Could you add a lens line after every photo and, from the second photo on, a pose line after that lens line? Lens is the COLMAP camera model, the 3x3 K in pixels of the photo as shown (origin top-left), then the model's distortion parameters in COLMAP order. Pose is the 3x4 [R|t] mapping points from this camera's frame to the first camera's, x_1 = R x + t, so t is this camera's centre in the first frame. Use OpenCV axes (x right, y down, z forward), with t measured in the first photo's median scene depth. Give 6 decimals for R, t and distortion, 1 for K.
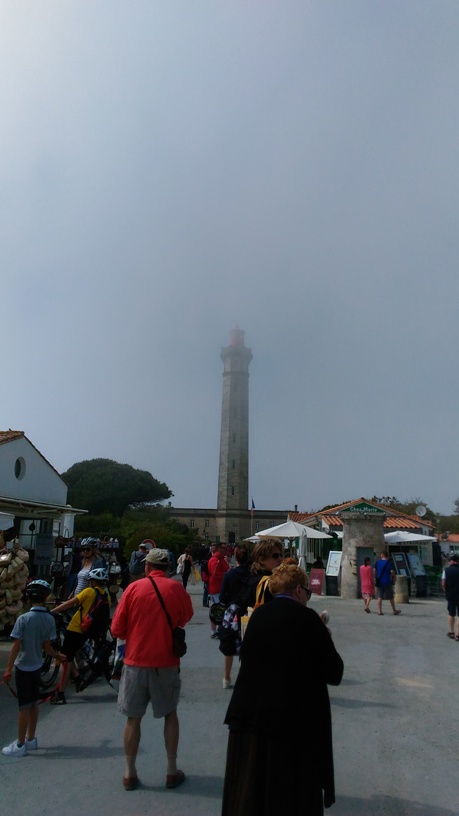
lens RADIAL K [[671.3, 0, 238.2], [0, 671.3, 410.4], [0, 0, 1]] dist [0.088754, -0.006134]
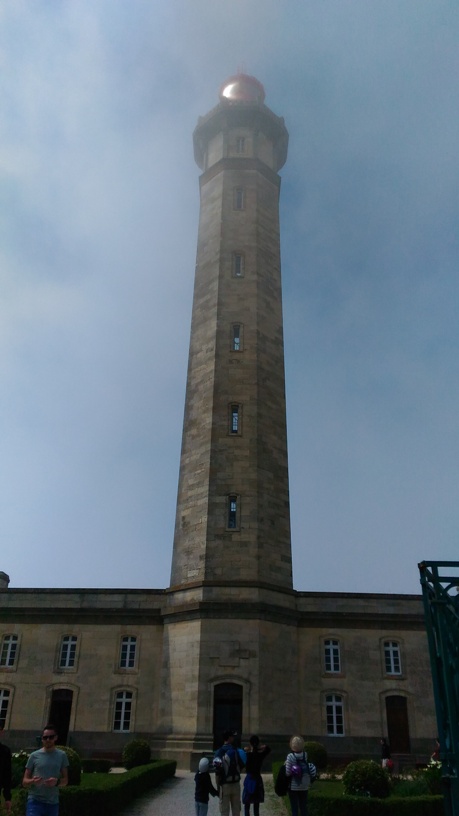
lens RADIAL K [[671.3, 0, 238.2], [0, 671.3, 410.4], [0, 0, 1]] dist [0.088754, -0.006134]
pose [[0.999968, -0.007881, -0.001190, -0.004834], [0.007320, 0.967166, -0.254042, 0.146327], [0.003153, 0.254025, 0.967192, 0.734007]]
